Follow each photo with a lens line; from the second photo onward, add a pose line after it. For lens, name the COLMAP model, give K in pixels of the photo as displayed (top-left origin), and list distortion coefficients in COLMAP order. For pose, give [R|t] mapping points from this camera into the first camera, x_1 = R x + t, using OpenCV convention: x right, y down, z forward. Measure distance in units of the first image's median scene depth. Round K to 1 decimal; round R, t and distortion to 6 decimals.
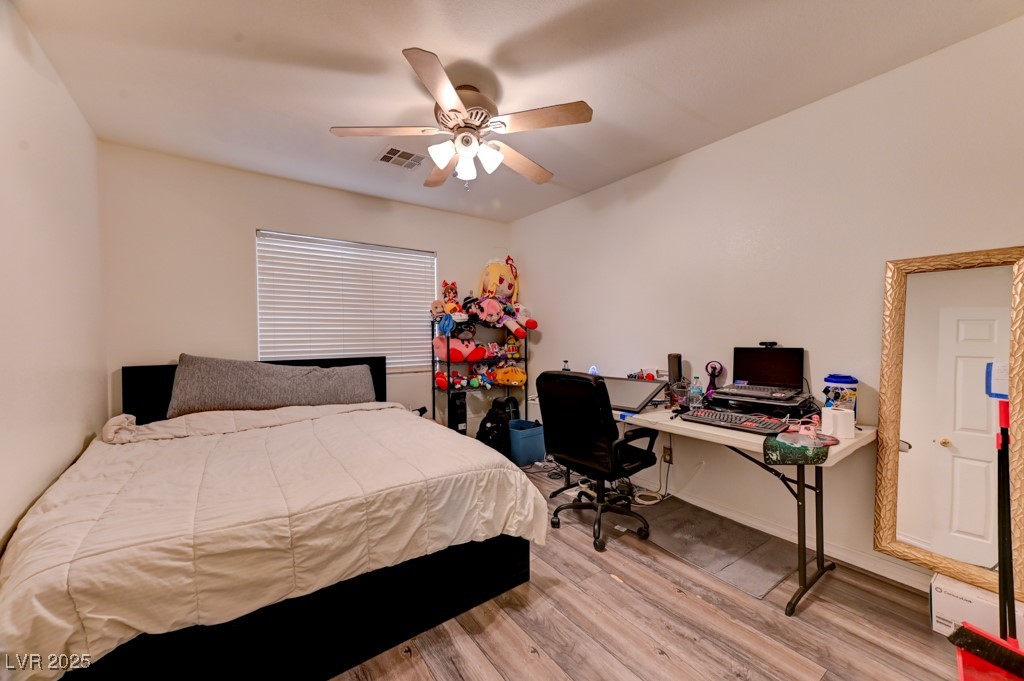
lens RADIAL K [[397.0, 0, 516.3], [0, 397.0, 338.4], [0, 0, 1]] dist [0.019541, 0.000149]
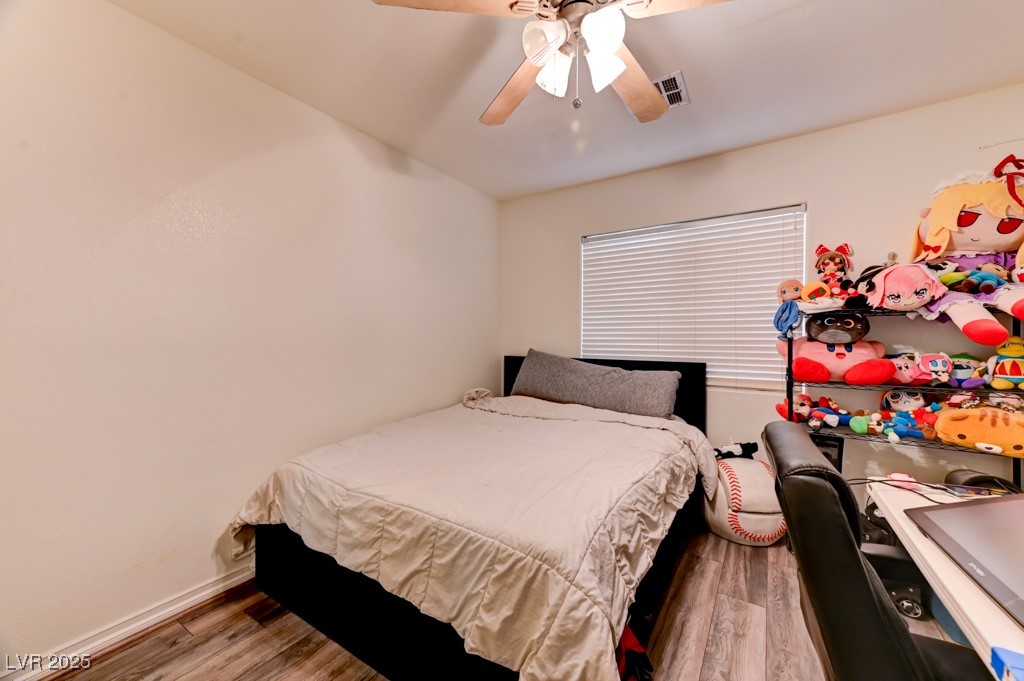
lens RADIAL K [[397.0, 0, 516.3], [0, 397.0, 338.4], [0, 0, 1]] dist [0.019541, 0.000149]
pose [[0.352625, 0.014006, -0.935660, 0.255737], [-0.013650, 0.999859, 0.009822, -0.004095], [0.935665, 0.009308, 0.352766, 0.394111]]
